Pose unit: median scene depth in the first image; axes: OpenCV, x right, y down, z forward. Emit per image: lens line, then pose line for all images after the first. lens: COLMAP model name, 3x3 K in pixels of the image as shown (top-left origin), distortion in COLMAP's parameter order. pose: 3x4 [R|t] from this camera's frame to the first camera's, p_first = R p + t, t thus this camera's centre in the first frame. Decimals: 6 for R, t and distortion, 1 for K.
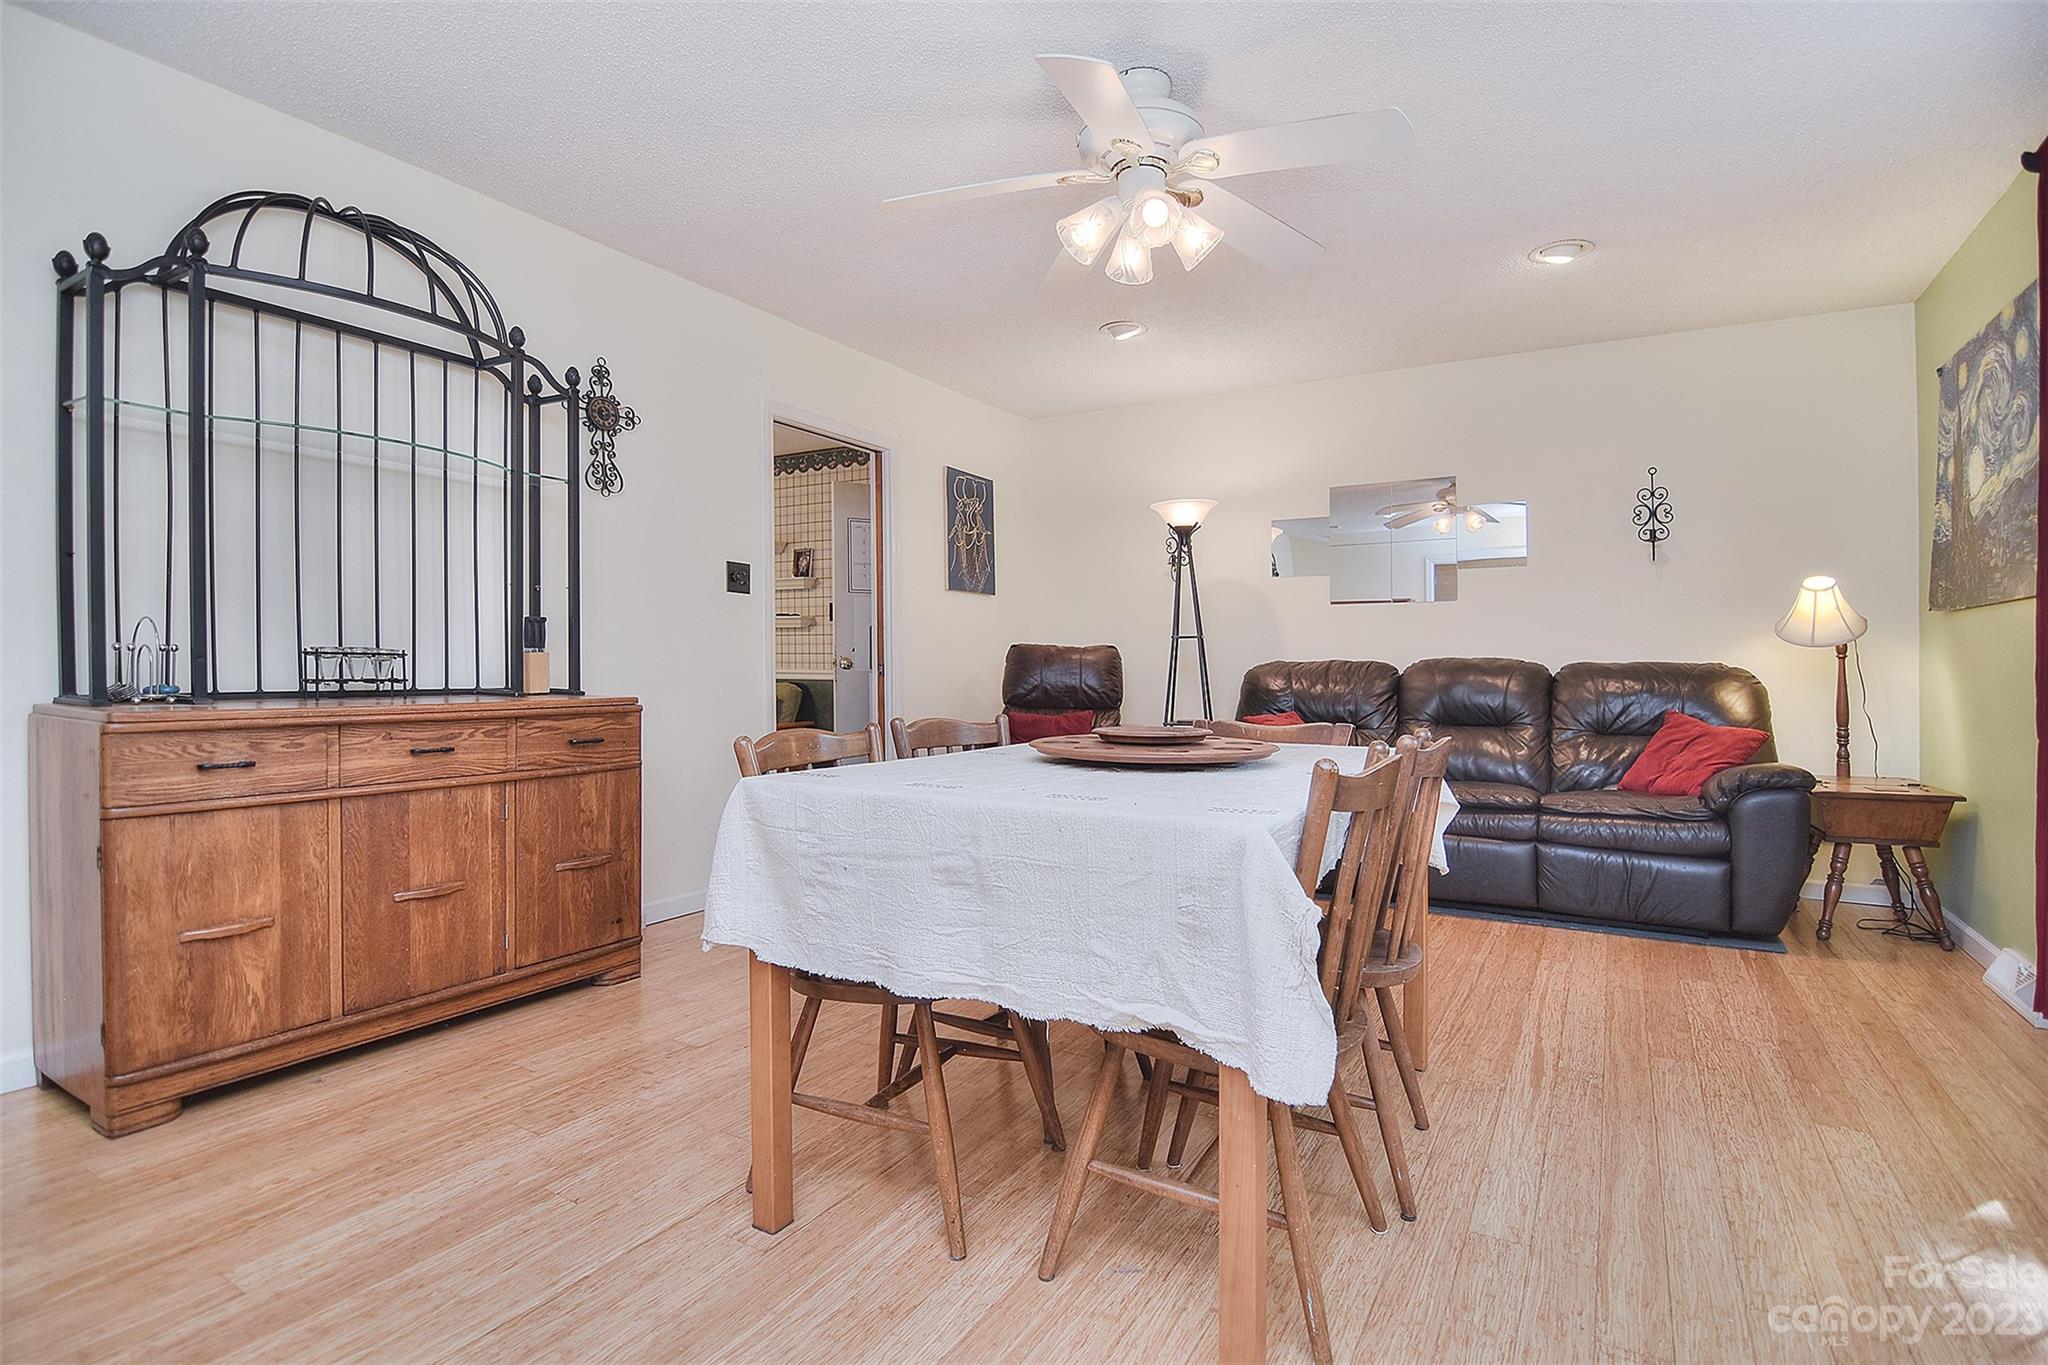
lens RADIAL K [[988.9, 0, 1023.8], [0, 988.9, 673.9], [0, 0, 1]] dist [-0.008123, -0.008622]
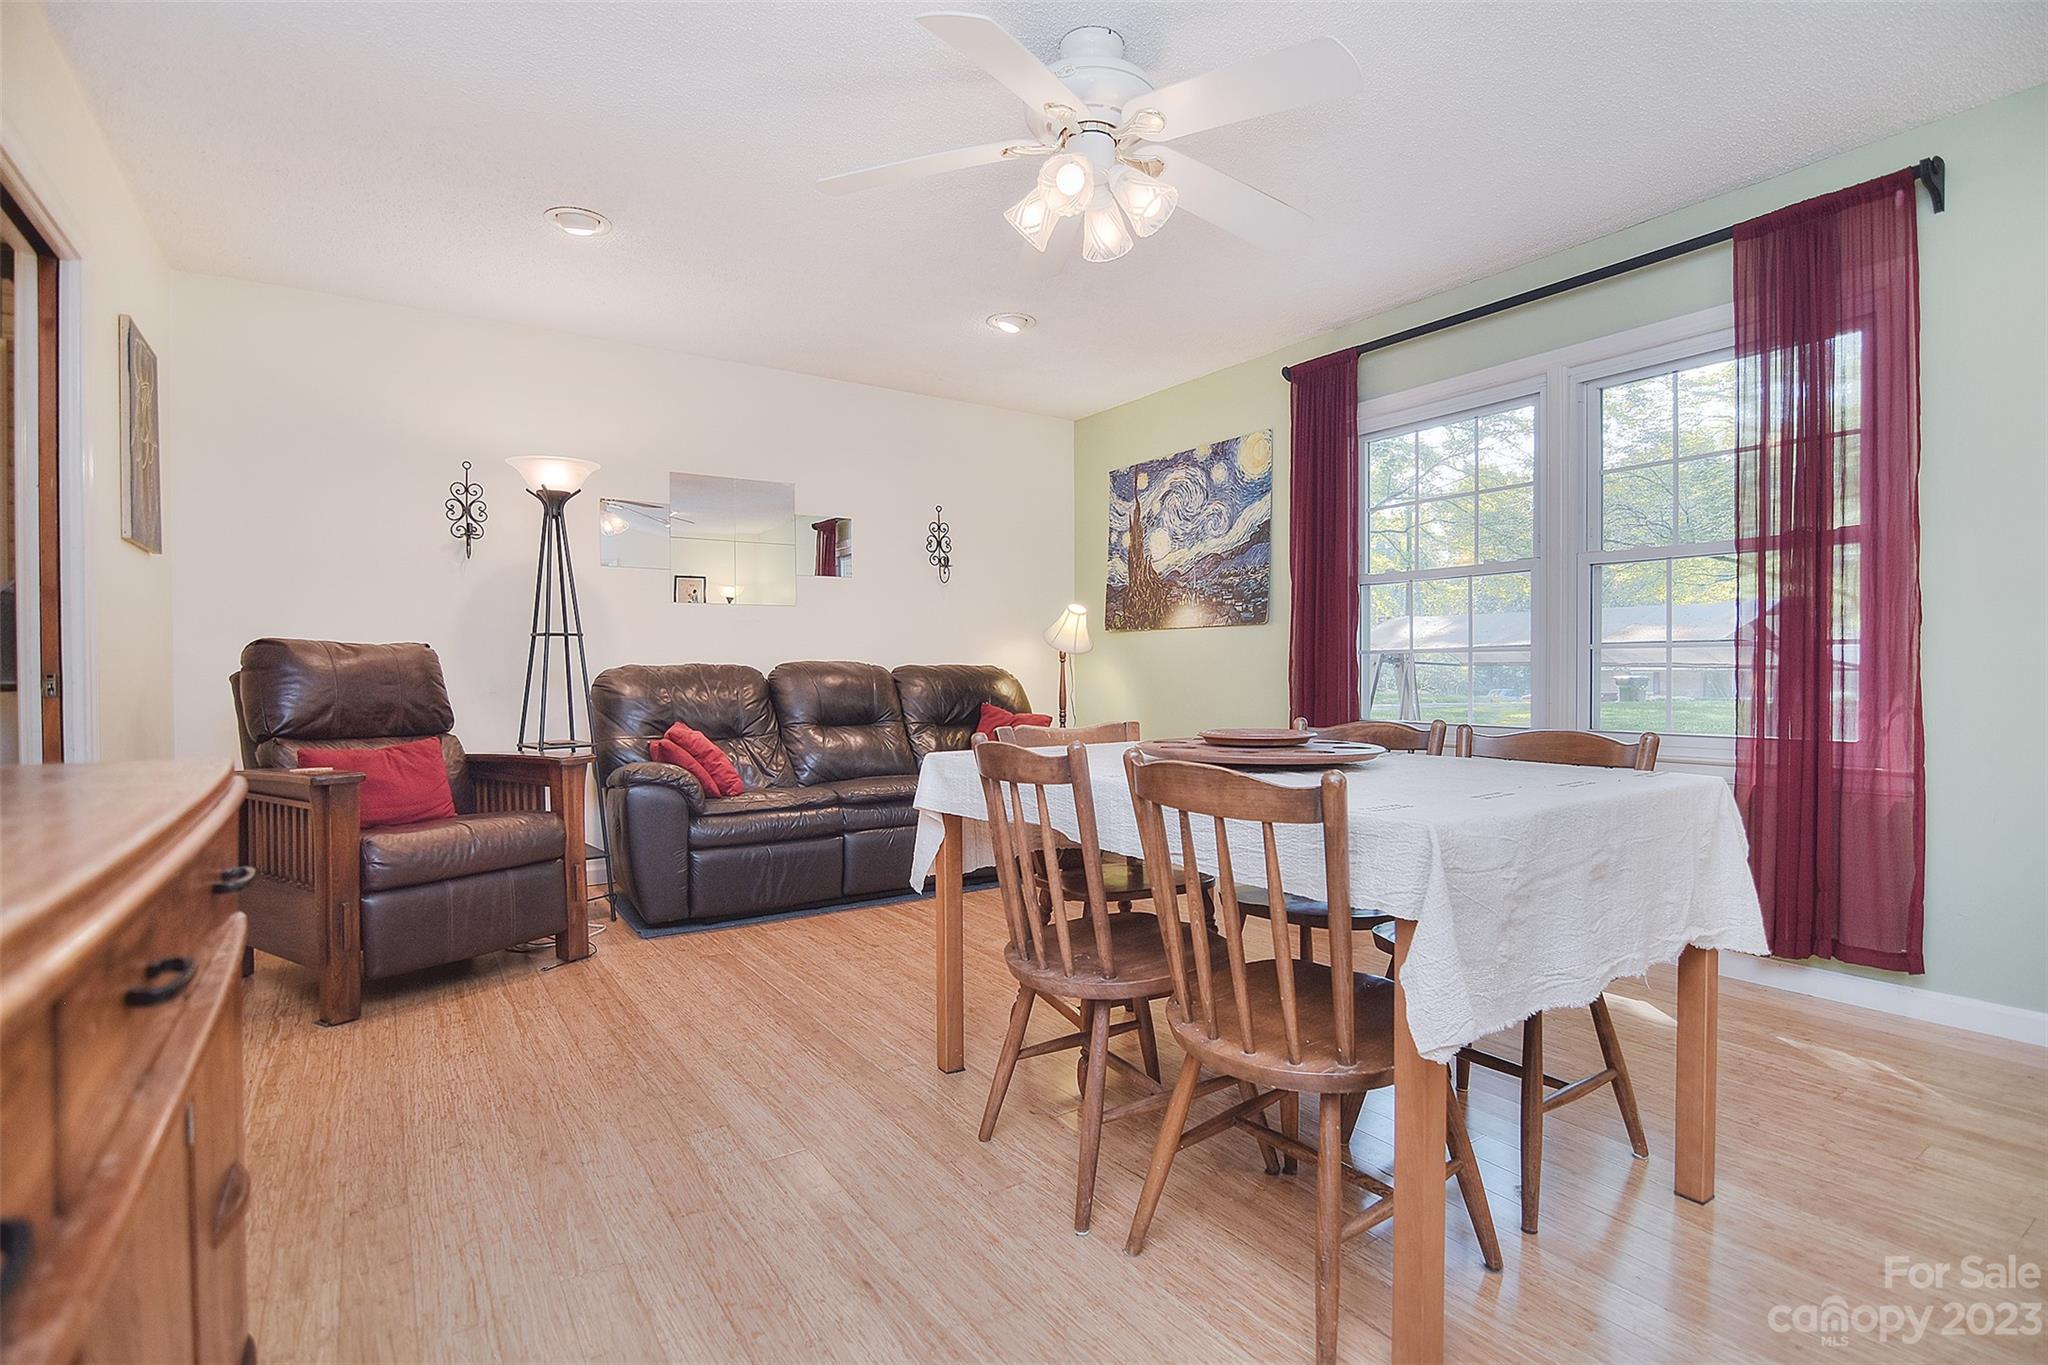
lens RADIAL K [[988.9, 0, 1020.3], [0, 988.9, 671.4], [0, 0, 1]] dist [-0.008123, -0.008622]
pose [[0.445285, -0.011872, 0.895310, -0.746158], [0.005925, 0.999929, 0.010313, -0.028995], [-0.895369, 0.000713, 0.445323, 0.665337]]
